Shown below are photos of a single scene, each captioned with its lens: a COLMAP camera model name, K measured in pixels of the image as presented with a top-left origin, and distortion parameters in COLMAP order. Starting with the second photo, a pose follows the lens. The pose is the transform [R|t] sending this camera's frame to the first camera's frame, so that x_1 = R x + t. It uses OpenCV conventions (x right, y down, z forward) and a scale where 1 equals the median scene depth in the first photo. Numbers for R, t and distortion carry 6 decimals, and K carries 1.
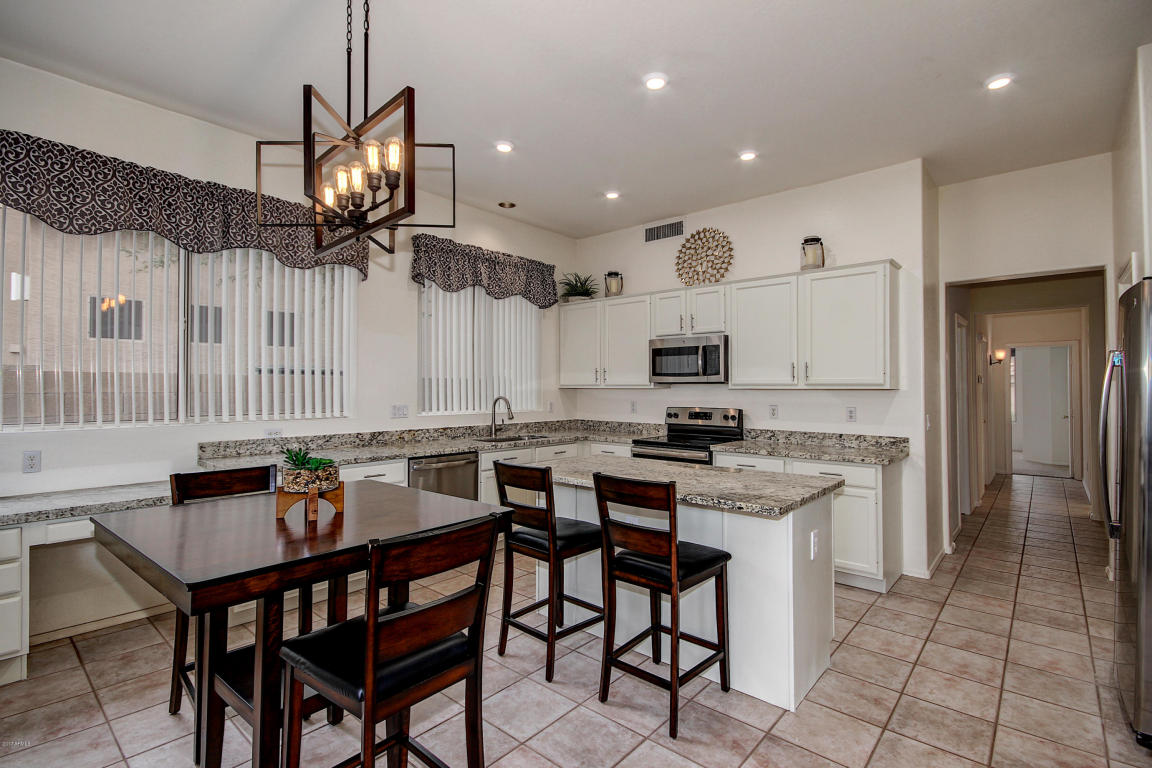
lens RADIAL K [[526.9, 0, 571.5], [0, 526.9, 386.8], [0, 0, 1]] dist [-0.018614, 0.000009]
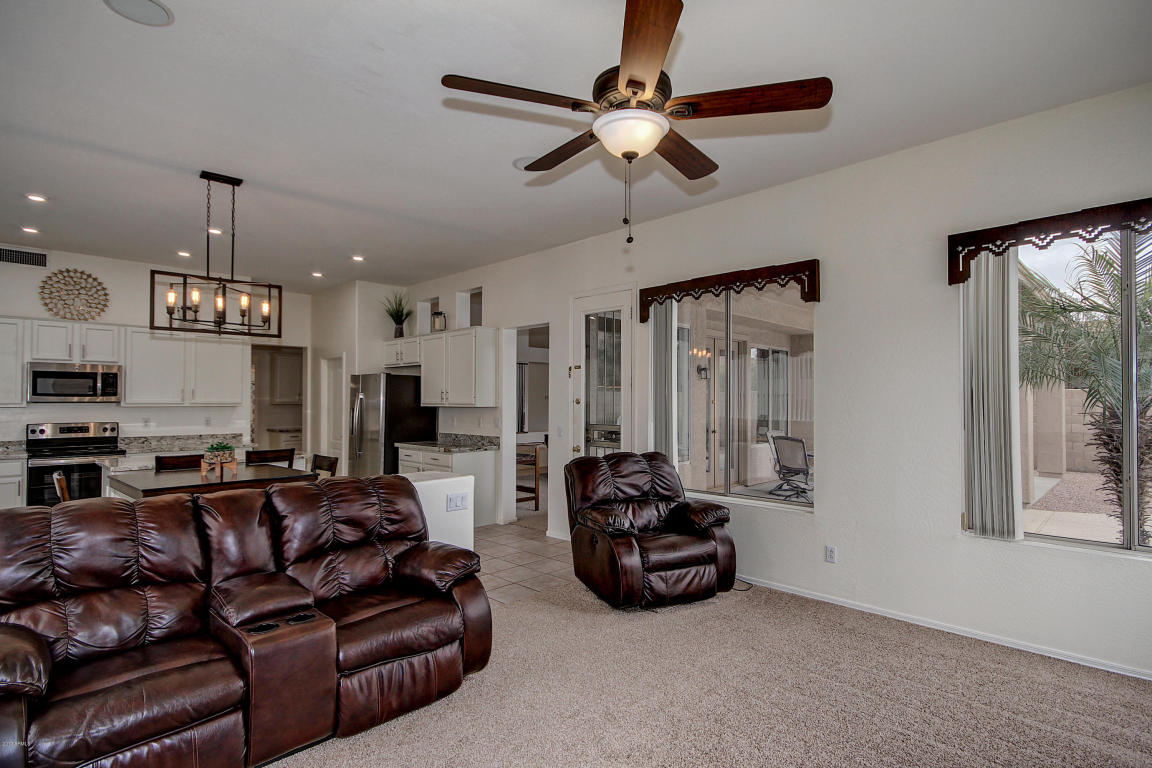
lens RADIAL K [[605.5, 0, 577.9], [0, 605.5, 385.5], [0, 0, 1]] dist [0.016077, 0.000320]
pose [[0.015652, 0.022943, 0.999614, -1.127230], [-0.007798, 0.999709, -0.022823, -0.022008], [-0.999847, -0.007438, 0.015827, -0.145784]]
